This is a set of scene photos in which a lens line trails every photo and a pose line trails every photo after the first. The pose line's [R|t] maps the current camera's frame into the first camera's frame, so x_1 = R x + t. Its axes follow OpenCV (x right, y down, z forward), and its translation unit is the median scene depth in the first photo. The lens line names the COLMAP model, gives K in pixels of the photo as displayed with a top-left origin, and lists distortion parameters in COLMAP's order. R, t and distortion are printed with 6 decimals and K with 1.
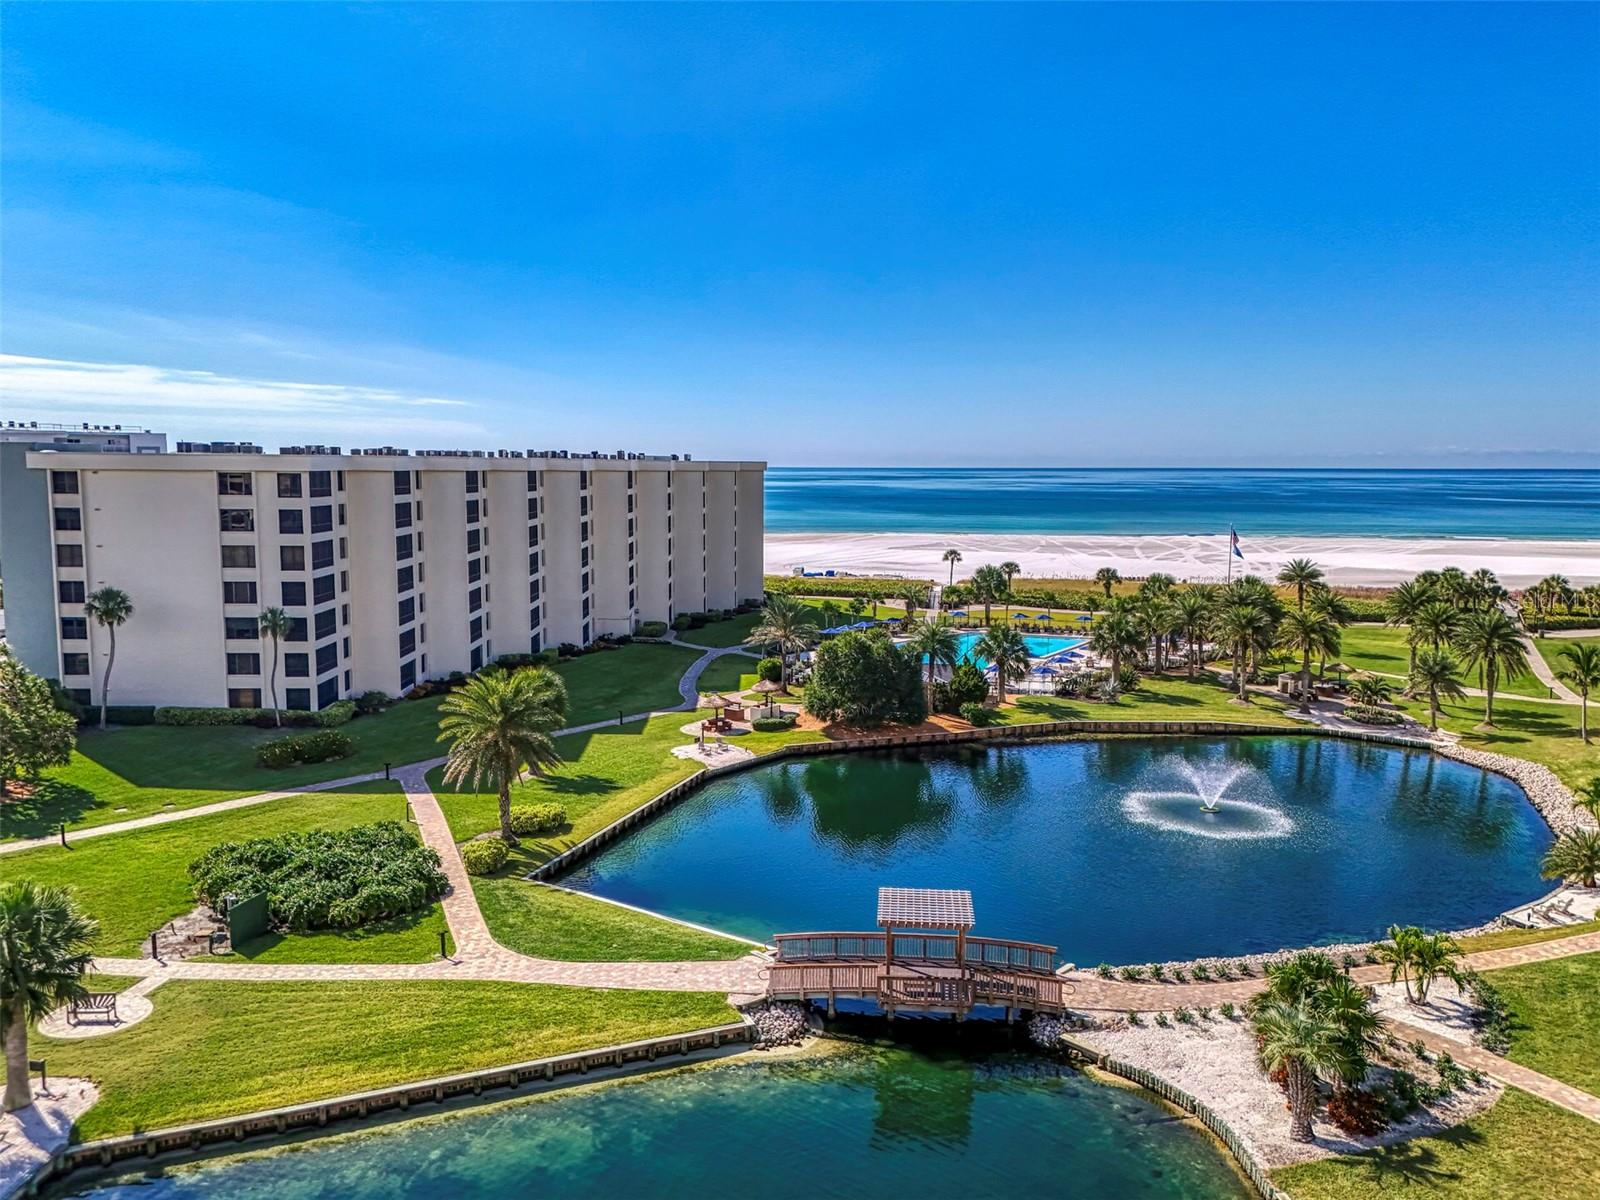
lens RADIAL K [[1187.3, 0, 799.5], [0, 1187.3, 552.2], [0, 0, 1]] dist [0.107140, -0.138071]
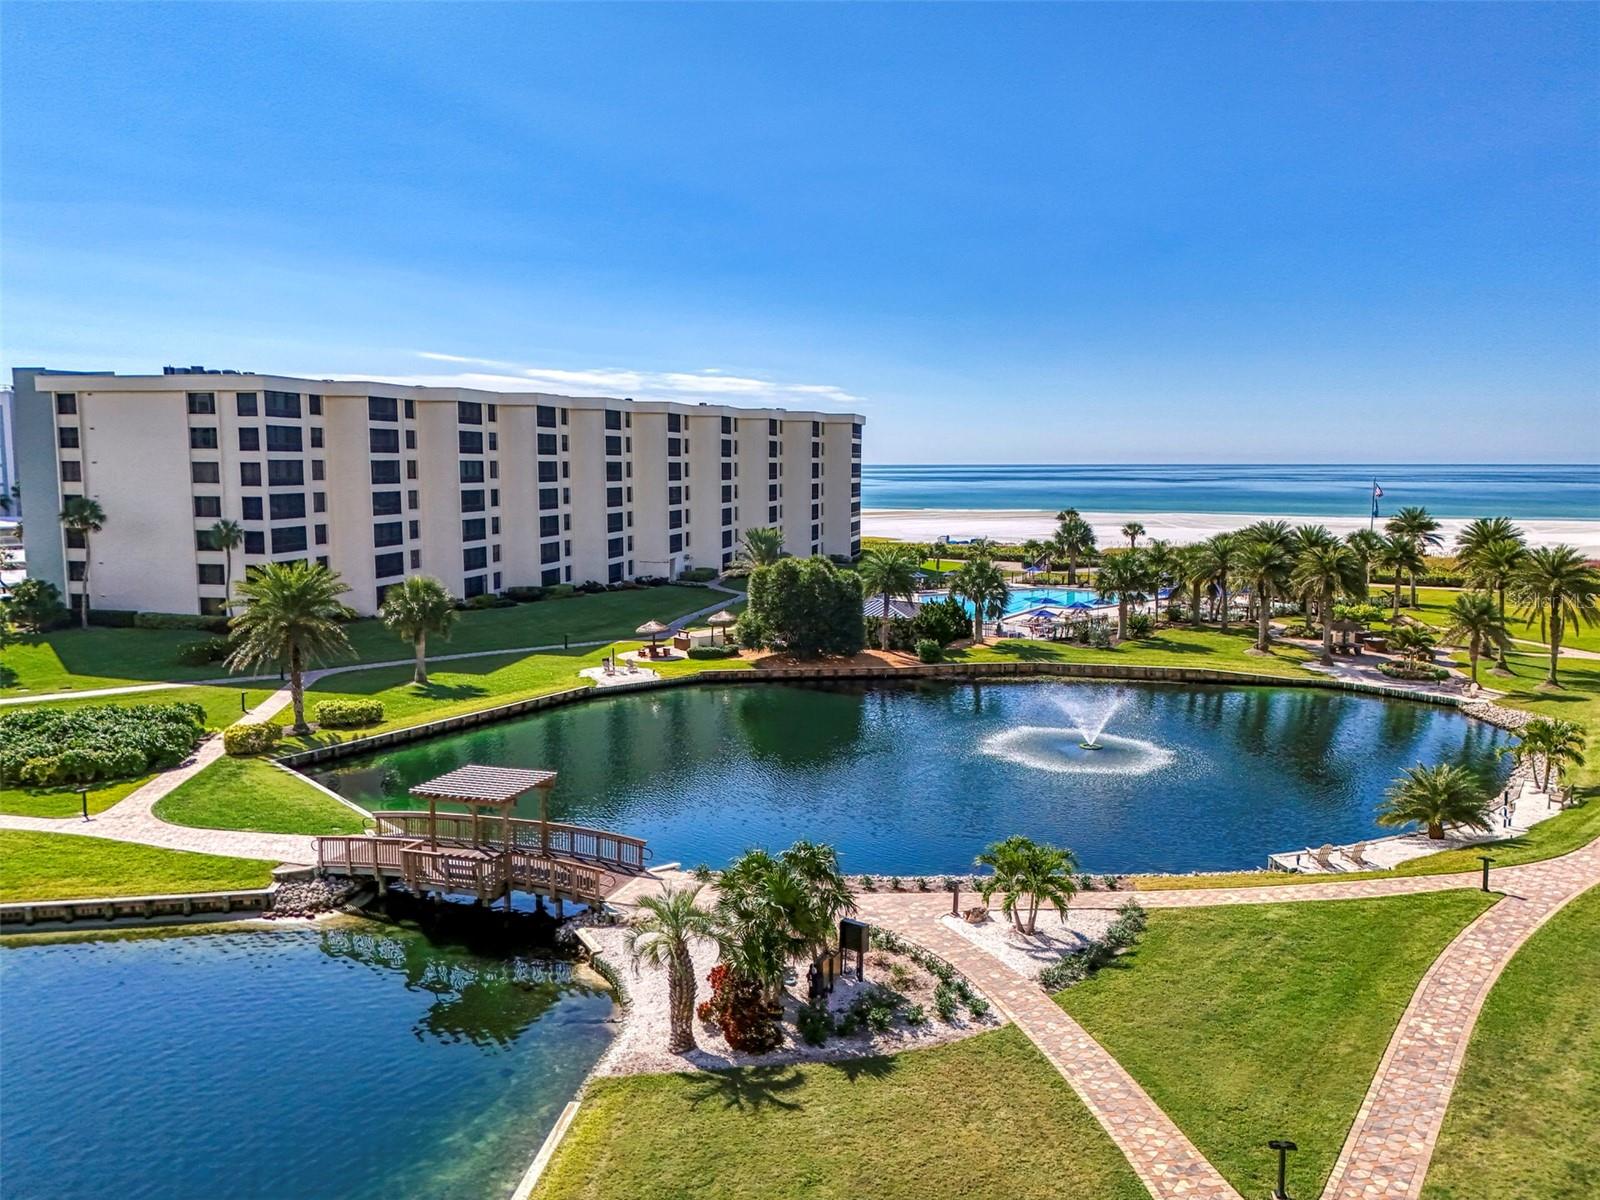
lens RADIAL K [[1170.9, 0, 774.9], [0, 1170.9, 593.3], [0, 0, 1]] dist [0.051312, -0.045401]
pose [[0.975148, 0.022836, -0.220372, 0.251505], [-0.012589, 0.998778, 0.047792, 0.053416], [0.221194, -0.043830, 0.974244, 0.097454]]
